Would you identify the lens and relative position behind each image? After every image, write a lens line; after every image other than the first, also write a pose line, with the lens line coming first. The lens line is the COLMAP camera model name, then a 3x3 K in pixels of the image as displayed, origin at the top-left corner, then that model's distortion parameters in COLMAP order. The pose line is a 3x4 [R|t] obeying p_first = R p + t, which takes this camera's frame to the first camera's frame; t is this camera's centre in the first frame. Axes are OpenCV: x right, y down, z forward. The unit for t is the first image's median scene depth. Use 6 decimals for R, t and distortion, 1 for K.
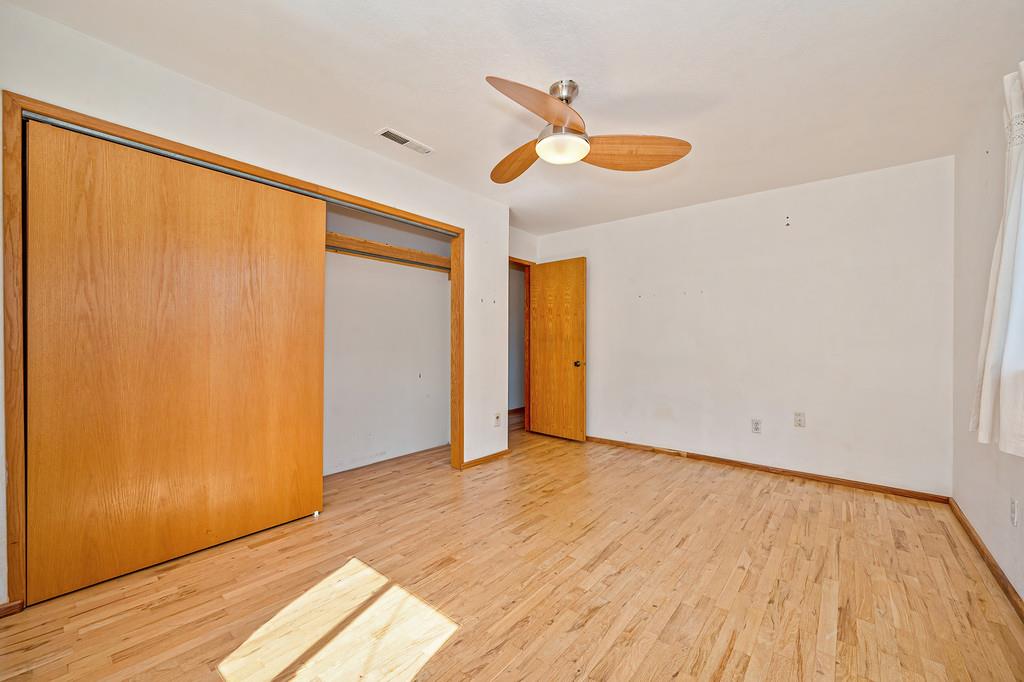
lens RADIAL K [[408.4, 0, 512.2], [0, 408.4, 342.1], [0, 0, 1]] dist [-0.001731, 0.000490]
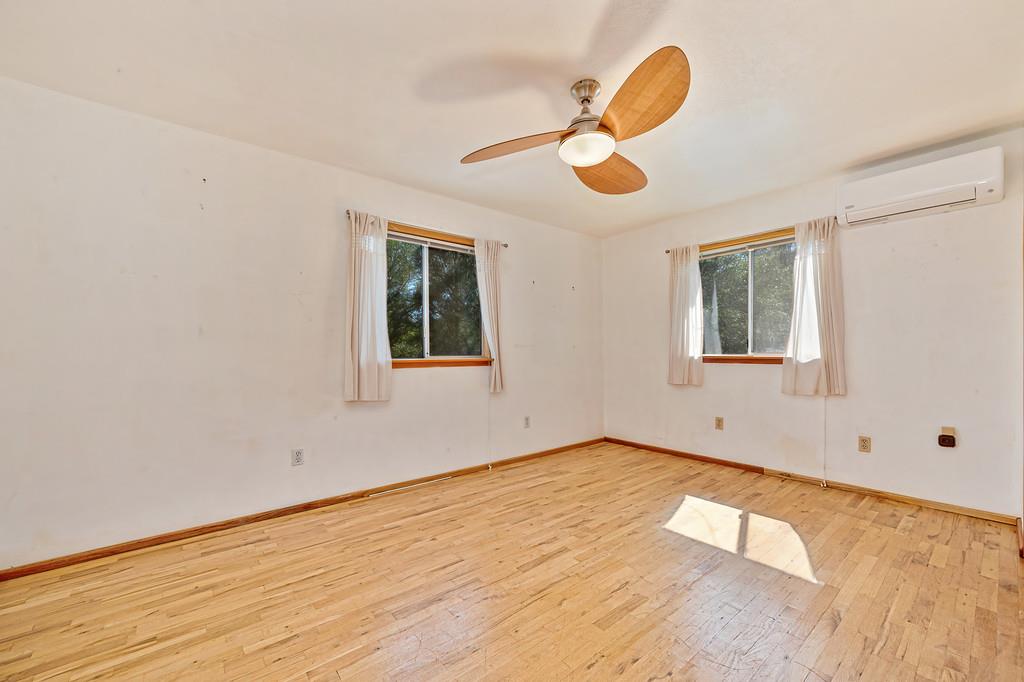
lens RADIAL K [[408.4, 0, 511.9], [0, 408.4, 344.6], [0, 0, 1]] dist [-0.001731, 0.000490]
pose [[-0.982242, -0.000074, 0.187617, 0.117721], [-0.002020, 0.999946, -0.010183, 0.000757], [-0.187606, -0.010381, -0.982190, 2.117061]]
